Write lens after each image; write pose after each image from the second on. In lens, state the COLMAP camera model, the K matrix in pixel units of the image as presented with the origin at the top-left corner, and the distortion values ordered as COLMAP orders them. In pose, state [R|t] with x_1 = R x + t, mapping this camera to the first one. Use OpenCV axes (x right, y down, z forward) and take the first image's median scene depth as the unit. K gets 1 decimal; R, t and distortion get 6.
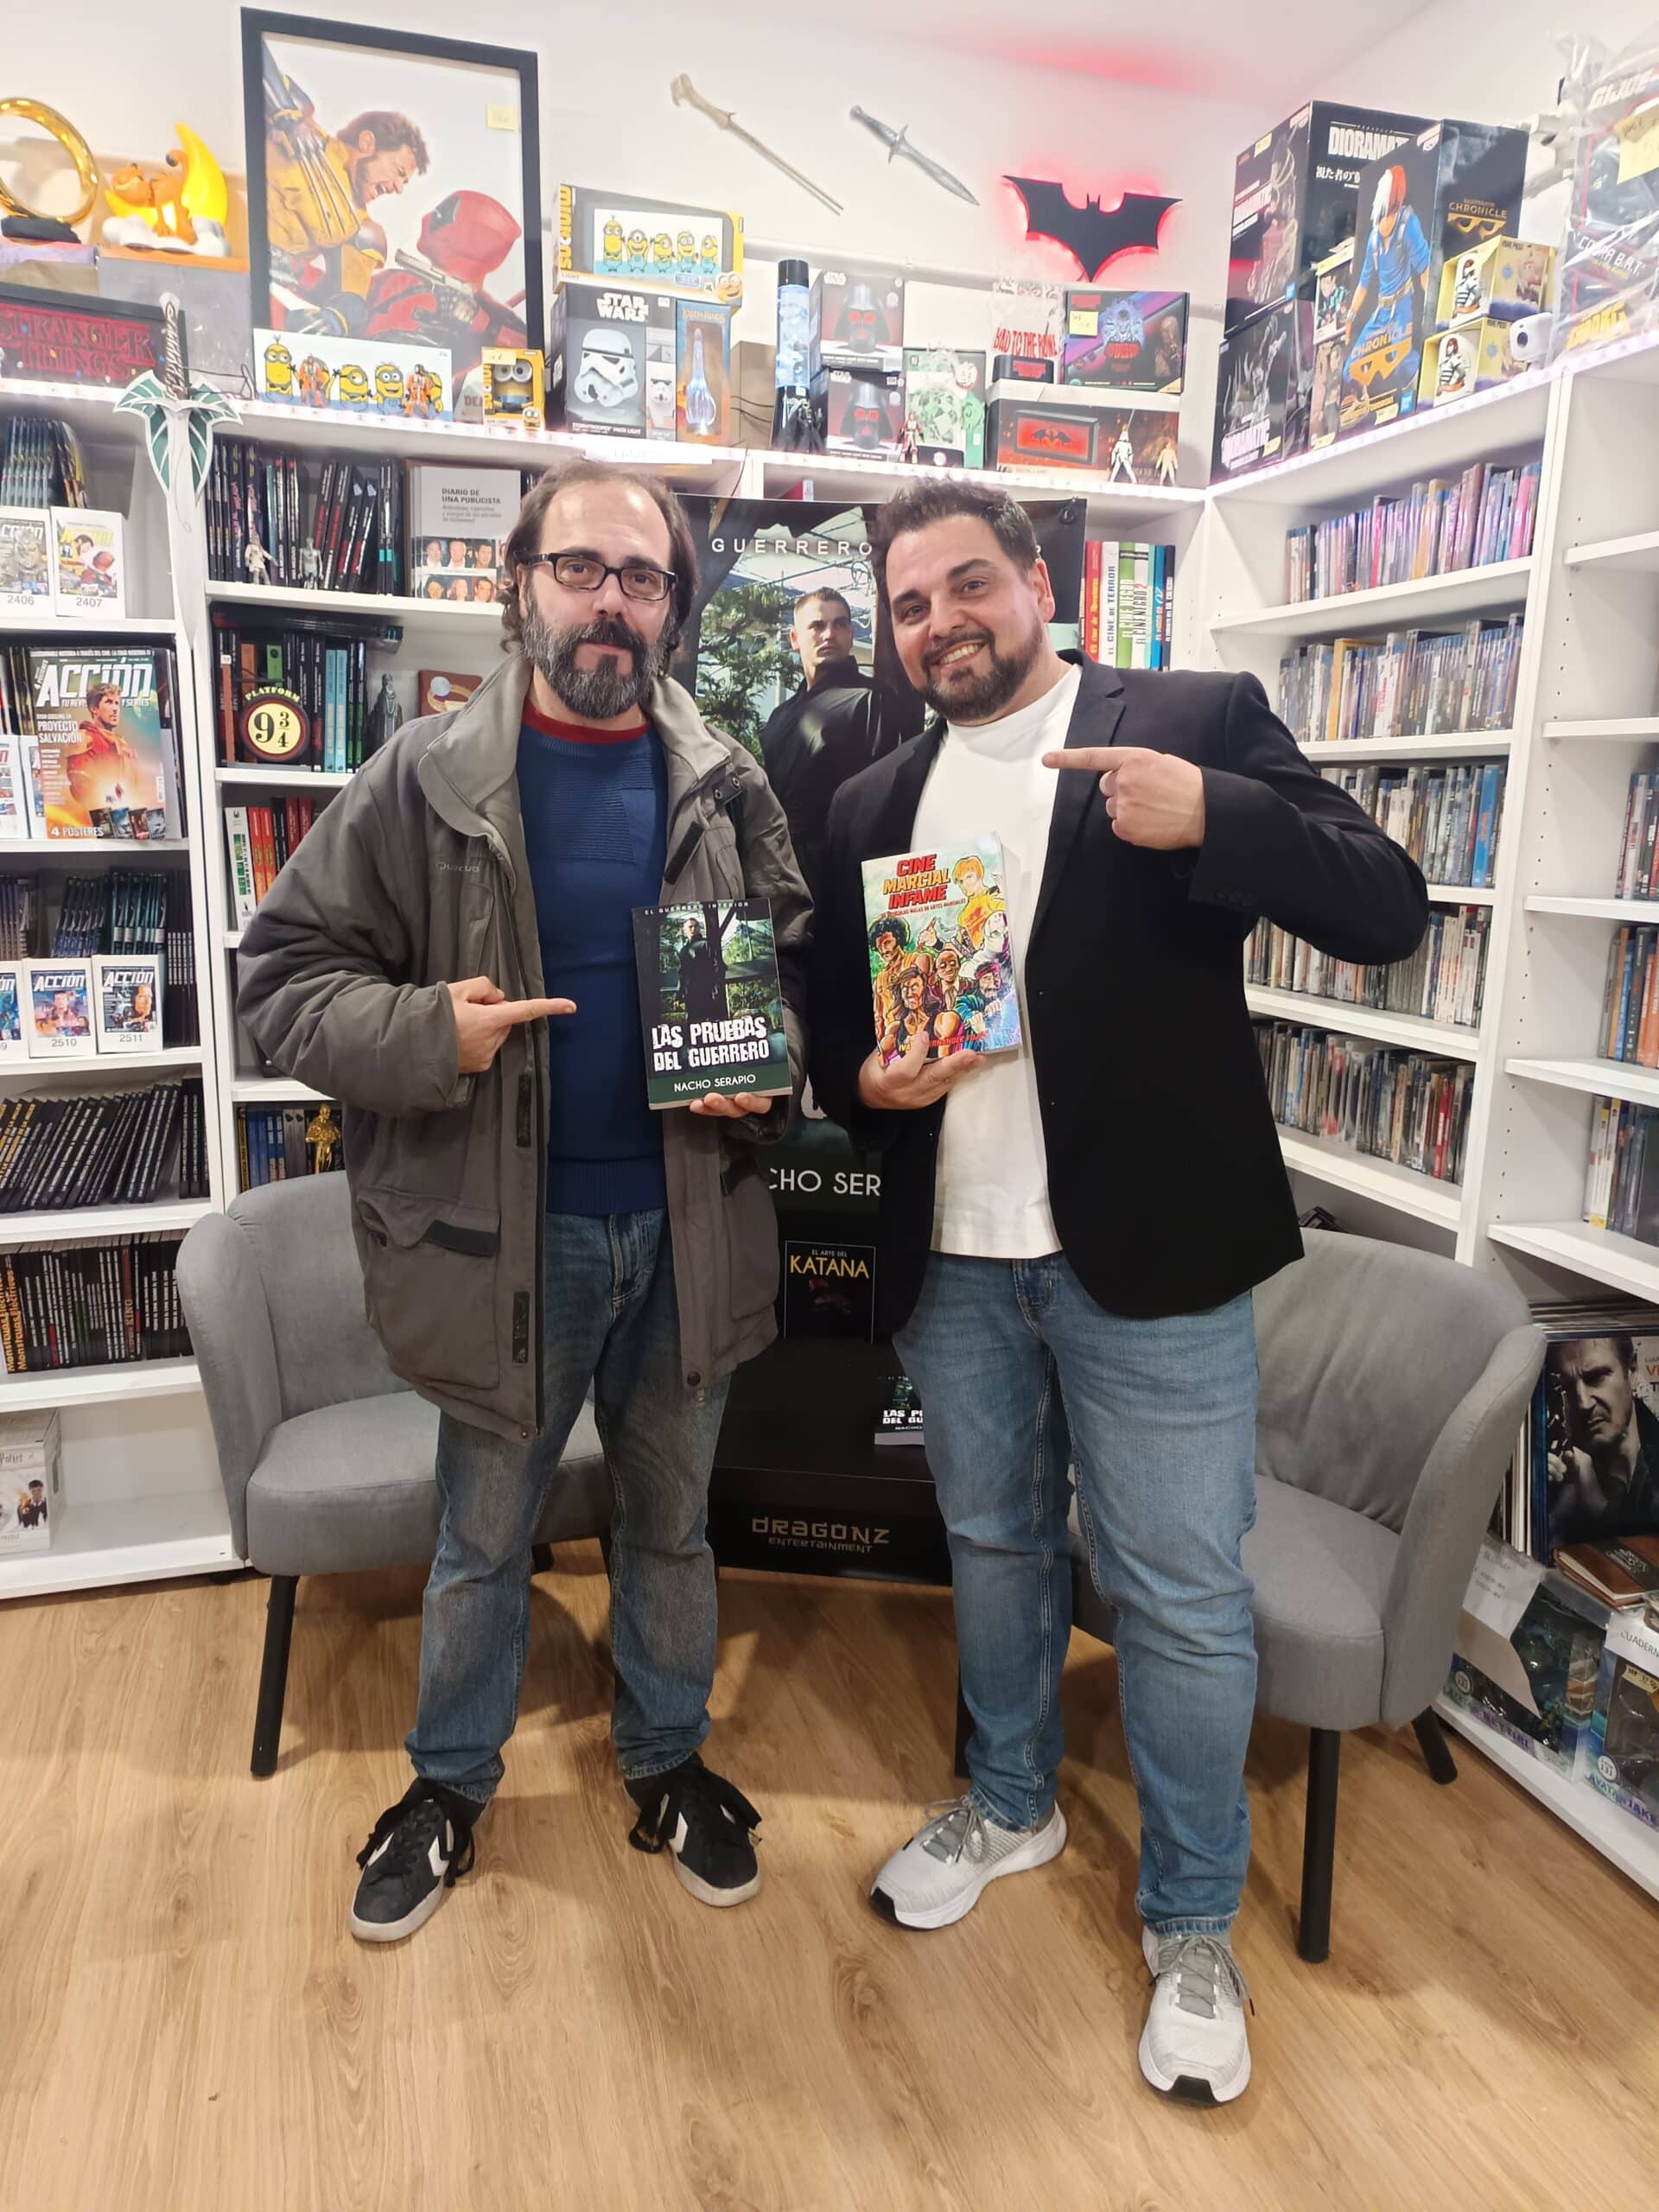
lens RADIAL K [[1514.4, 0, 829.5], [0, 1514.4, 1106.0], [0, 0, 1]] dist [-0.004869, 0.004472]
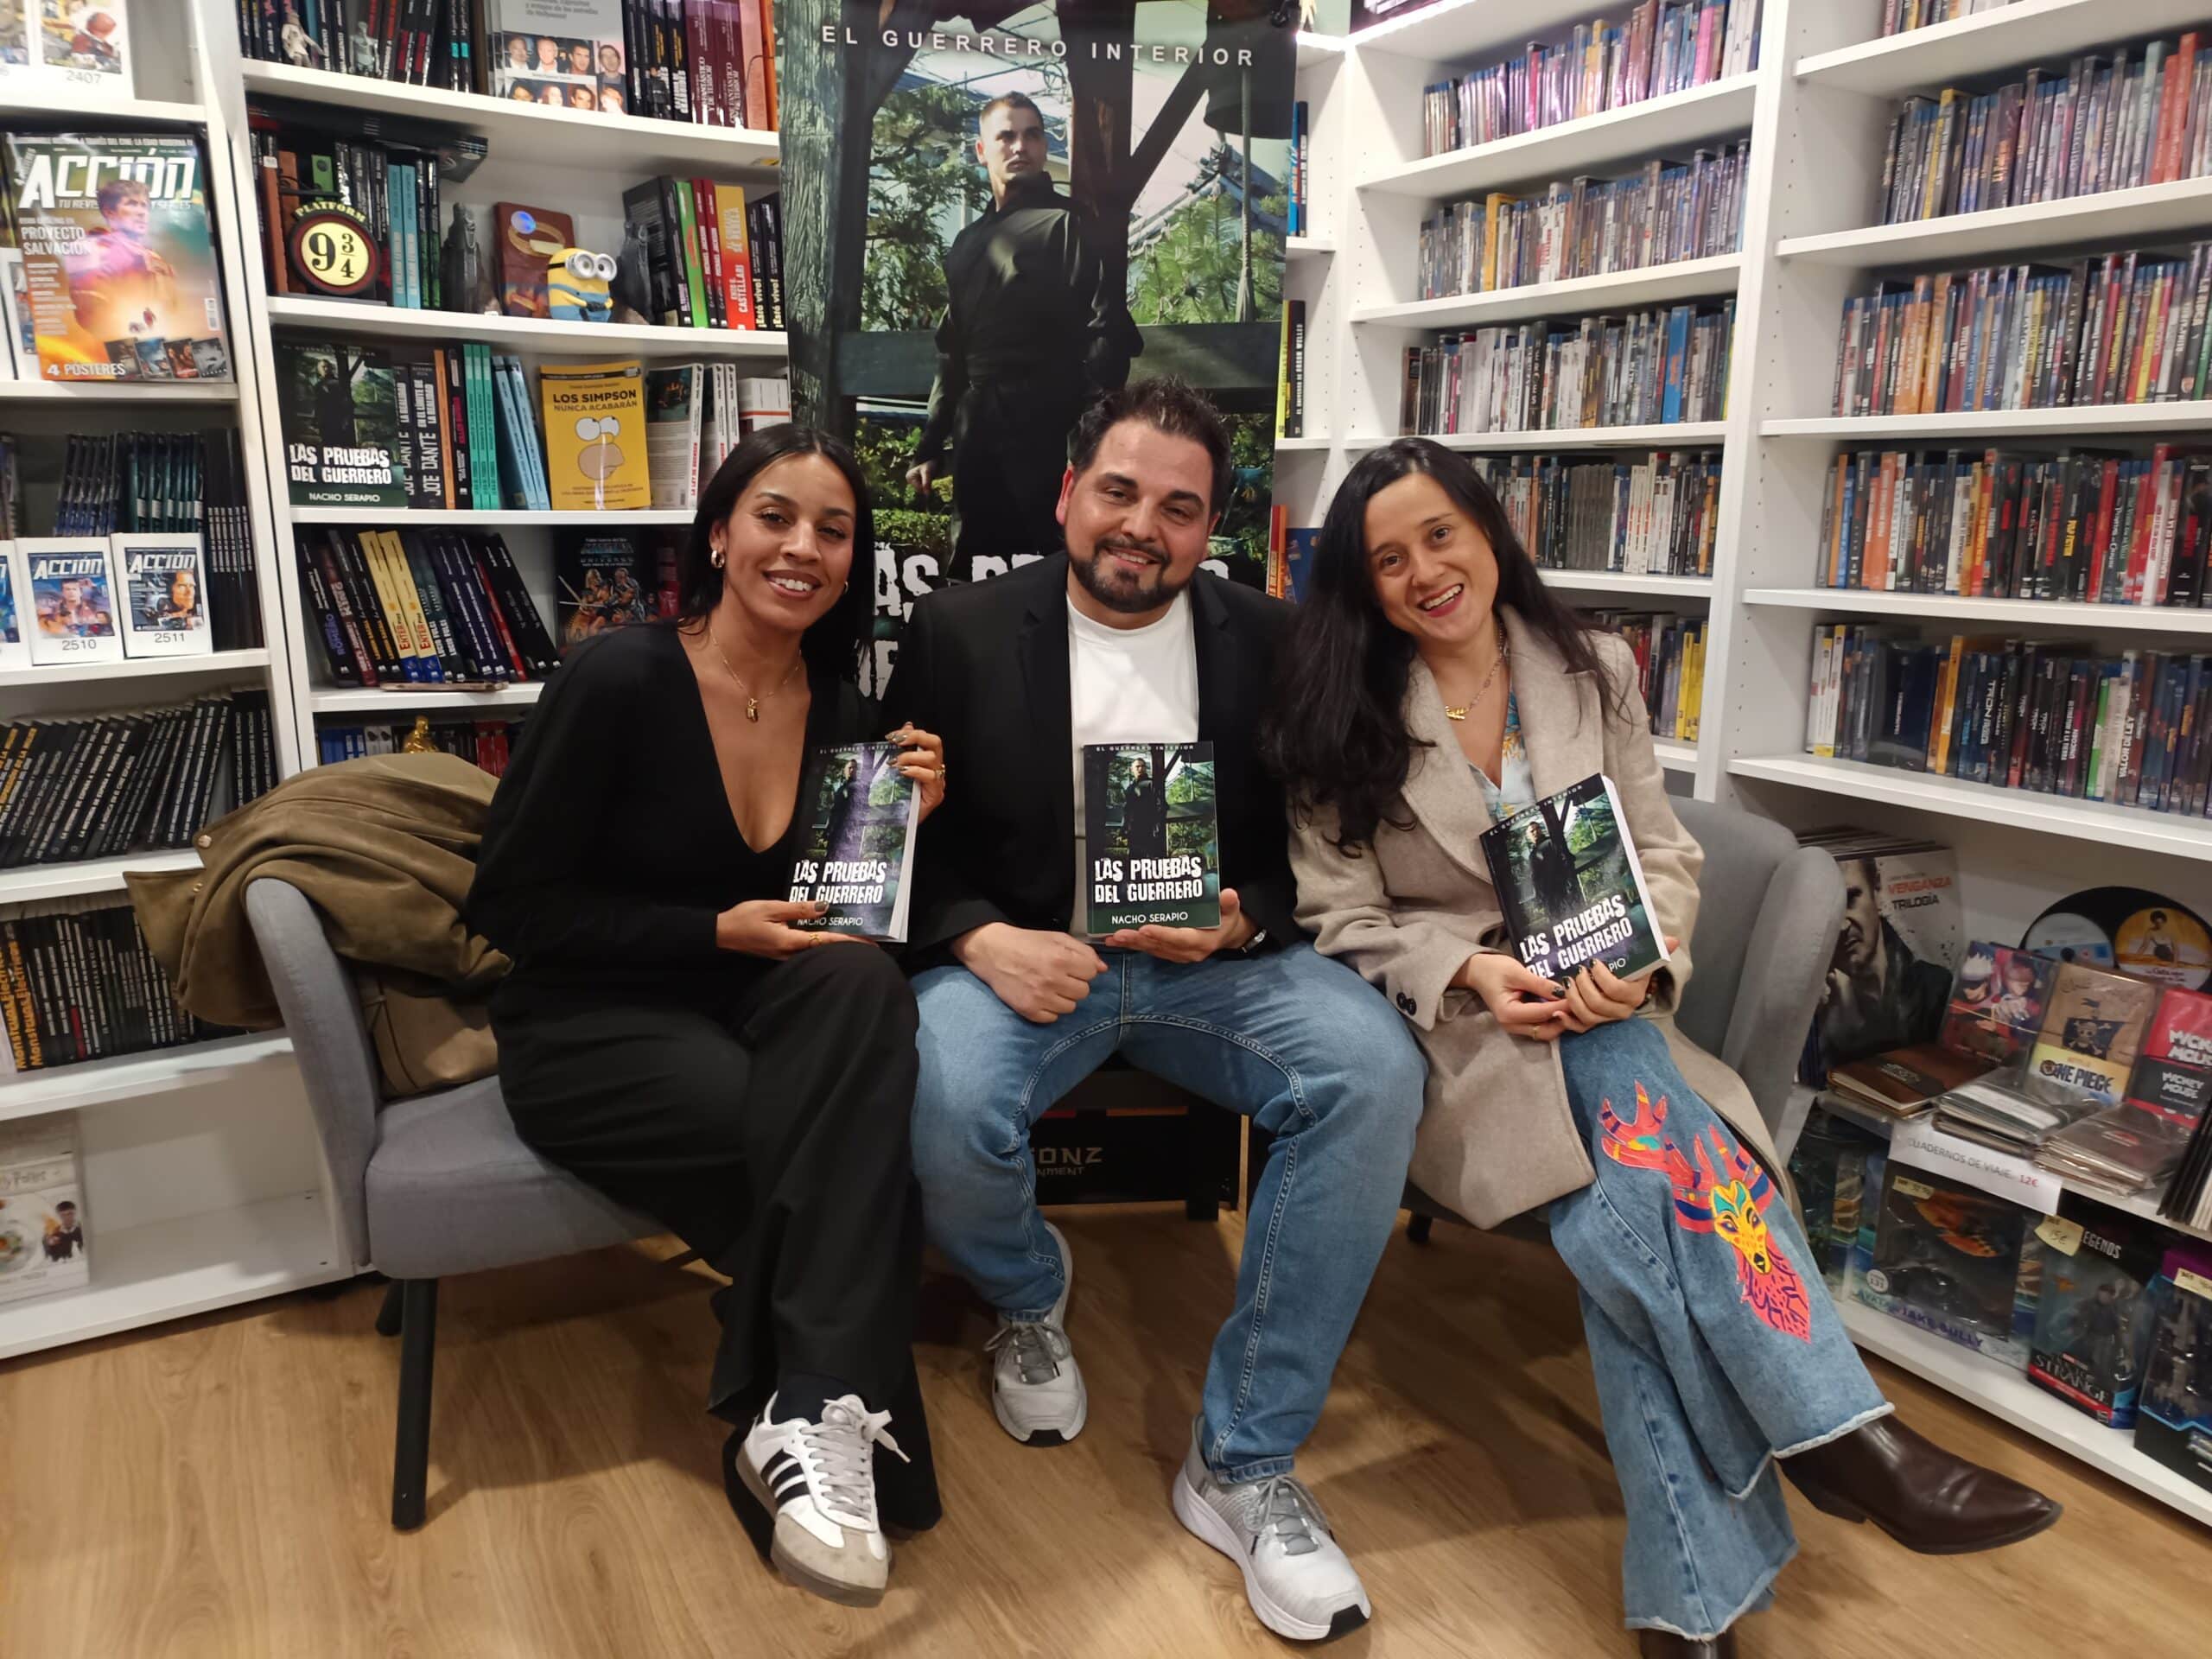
lens RADIAL K [[1514.4, 0, 1107.1], [0, 1514.4, 819.9], [0, 0, 1]] dist [-0.004869, 0.004472]
pose [[0.974089, -0.062294, 0.217419, -0.159067], [0.057787, 0.997963, 0.027031, 0.059770], [-0.218660, -0.013766, 0.975704, 0.106004]]
